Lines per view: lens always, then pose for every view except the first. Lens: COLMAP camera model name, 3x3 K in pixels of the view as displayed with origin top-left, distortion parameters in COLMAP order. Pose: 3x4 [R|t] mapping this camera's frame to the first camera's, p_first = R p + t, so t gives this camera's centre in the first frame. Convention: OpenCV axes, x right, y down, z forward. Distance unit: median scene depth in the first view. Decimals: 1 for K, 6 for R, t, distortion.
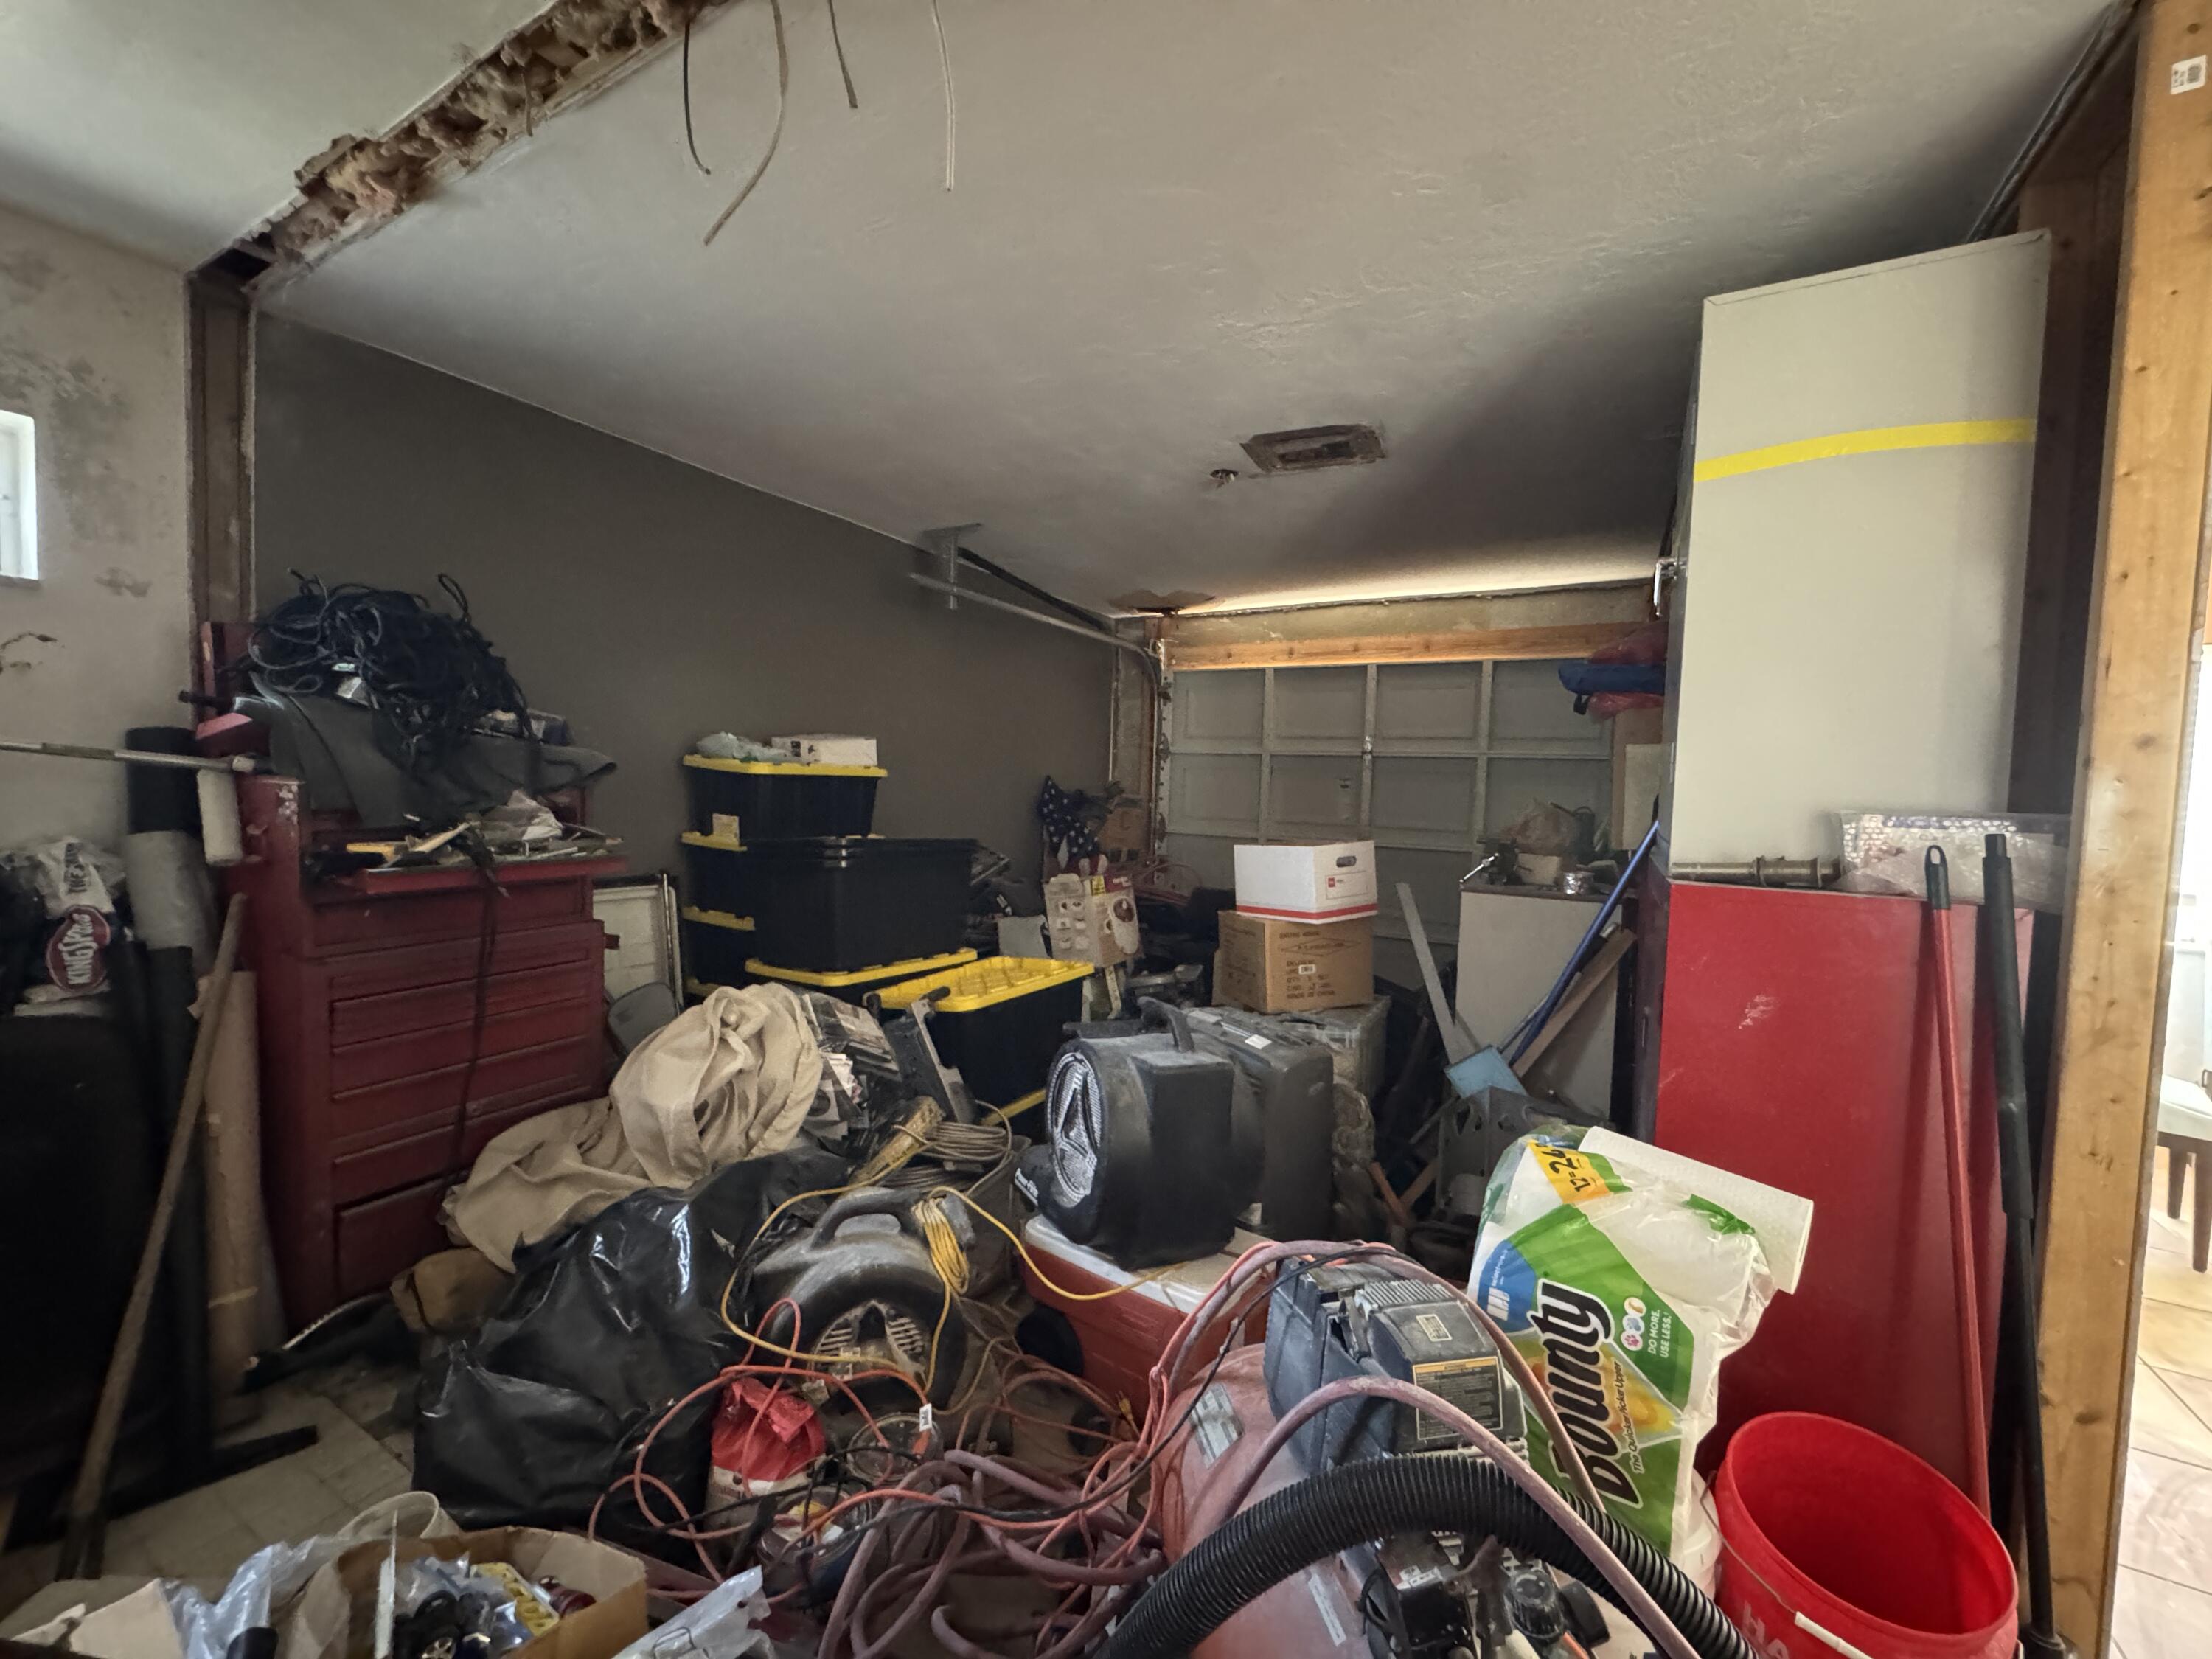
lens RADIAL K [[883.0, 0, 1100.7], [0, 883.0, 828.8], [0, 0, 1]] dist [-0.000311, -0.000043]
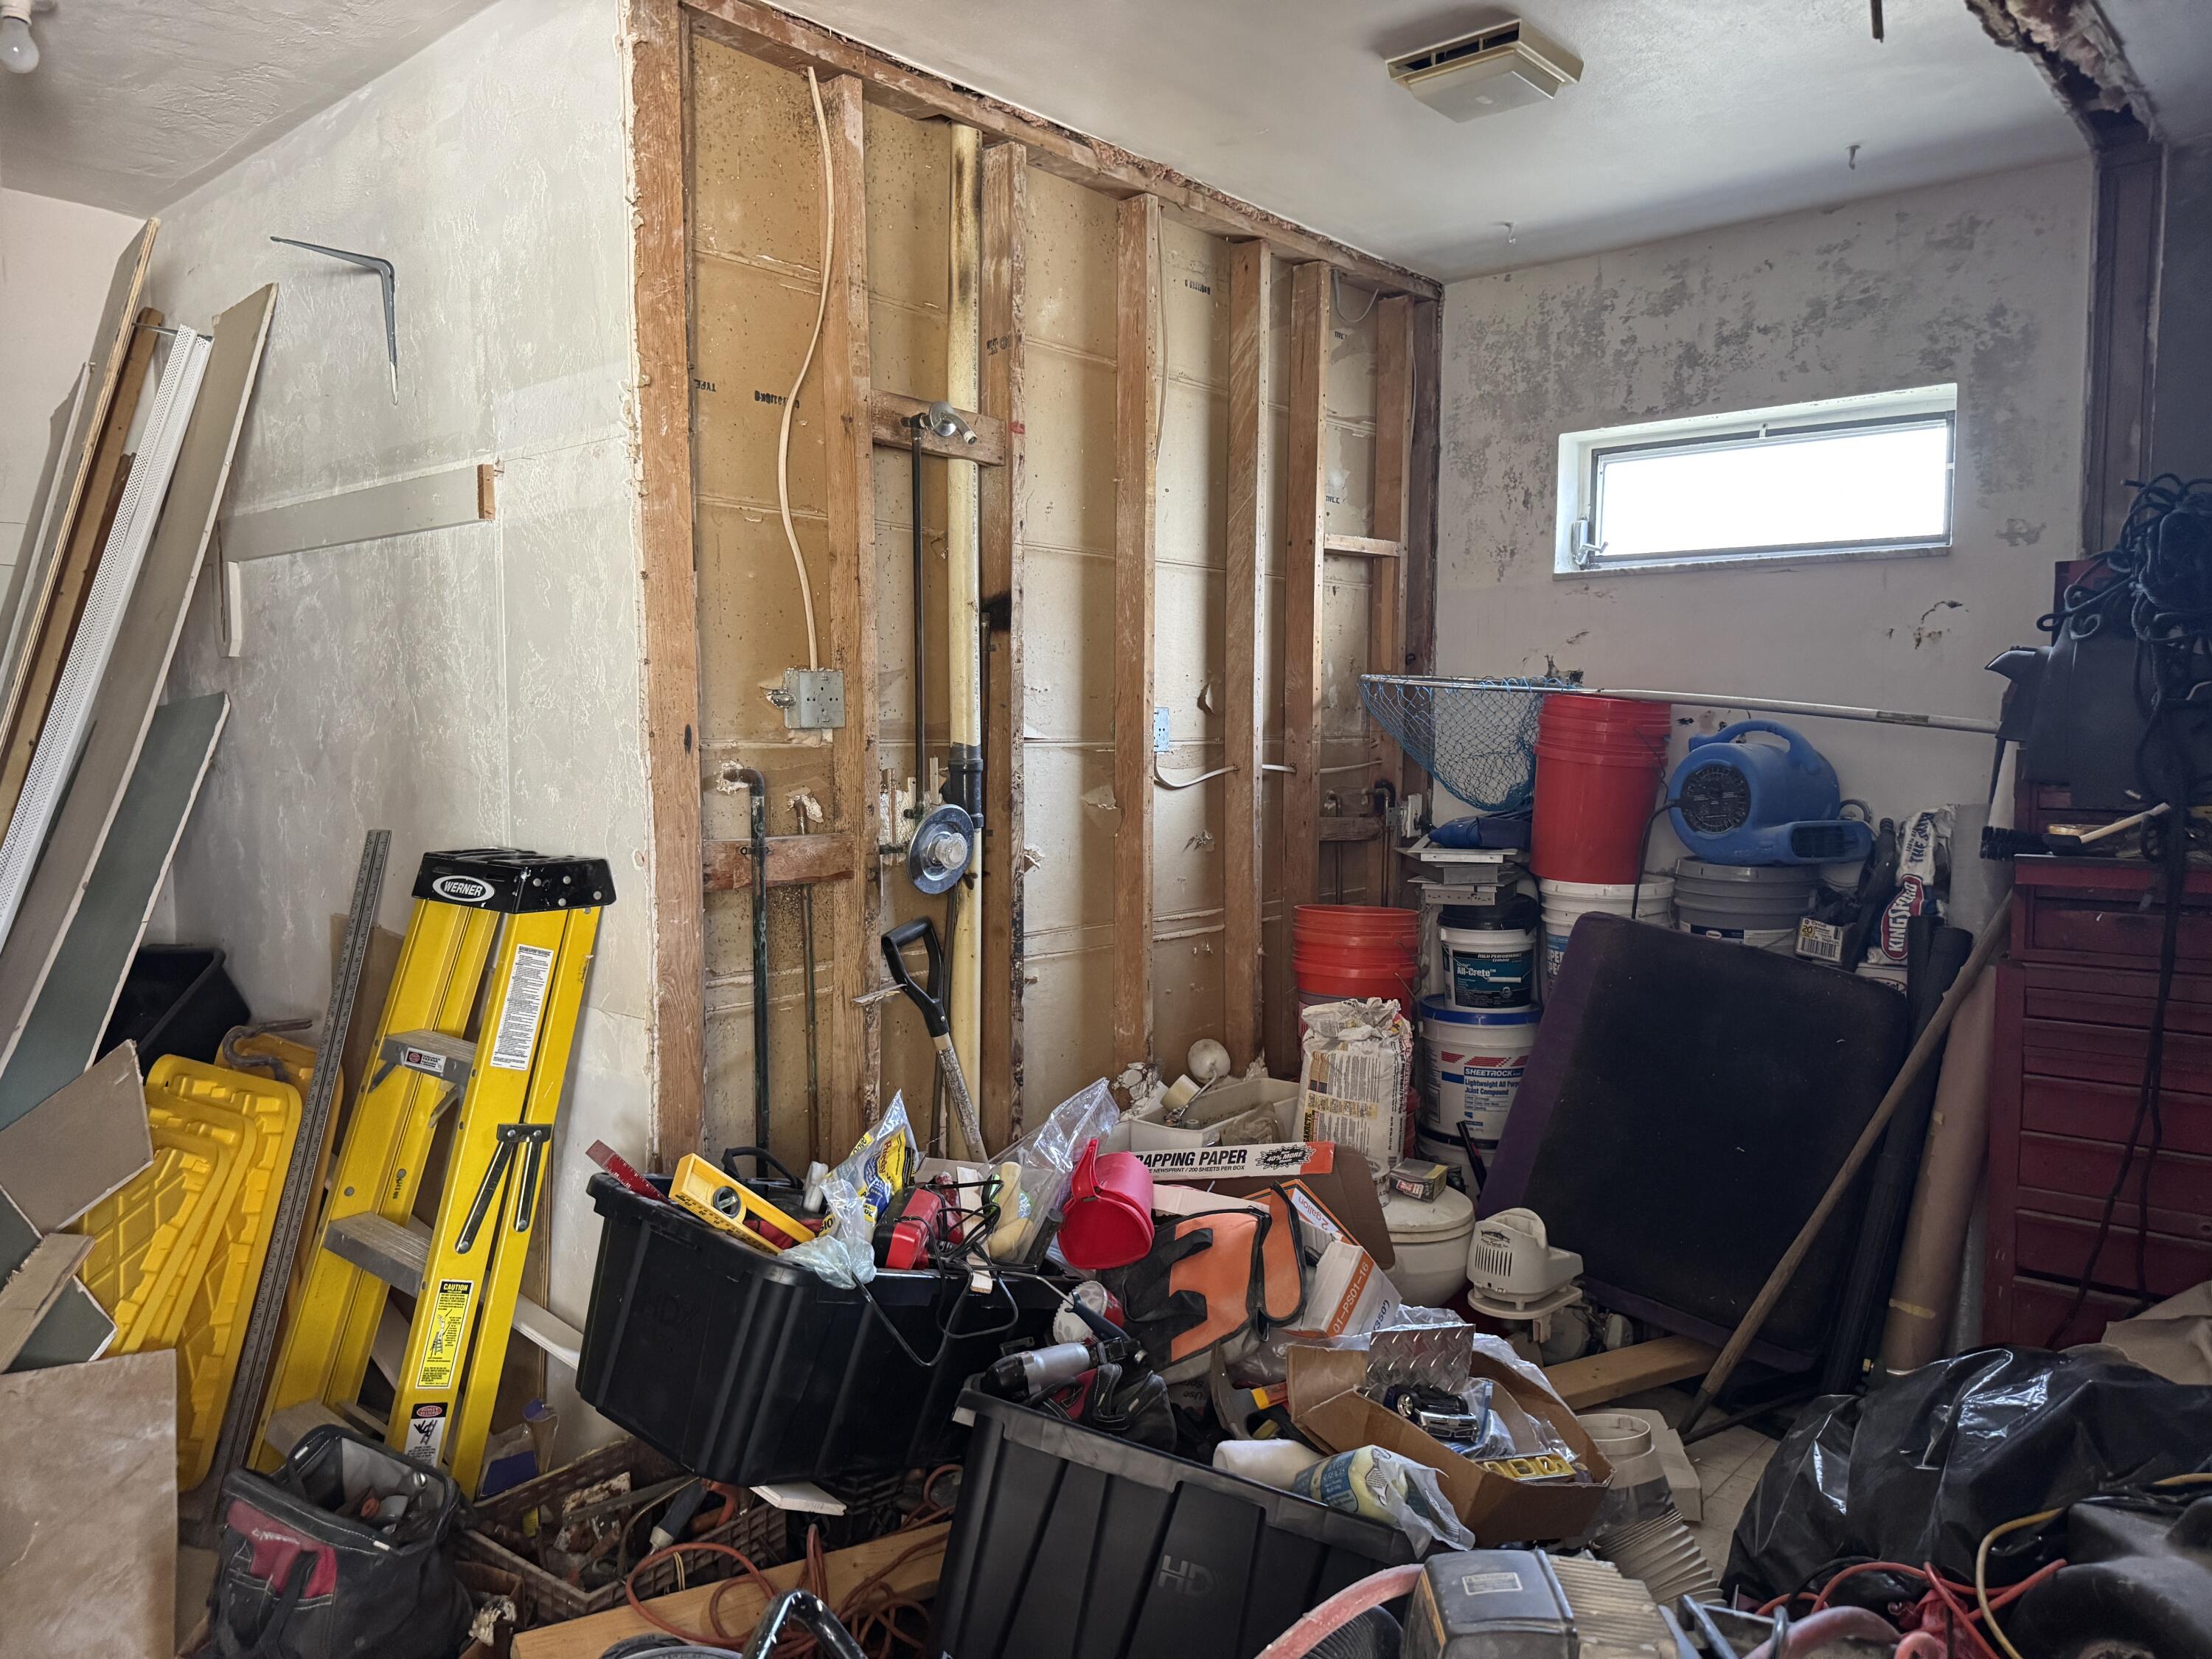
lens RADIAL K [[1547.8, 0, 1106.0], [0, 1547.8, 829.5], [0, 0, 1]] dist [0.093532, -0.116829]
pose [[-0.189945, 0.046929, -0.980672, 0.702632], [-0.051905, 0.996980, 0.057762, -0.018222], [0.980422, 0.061874, -0.186936, 0.411443]]
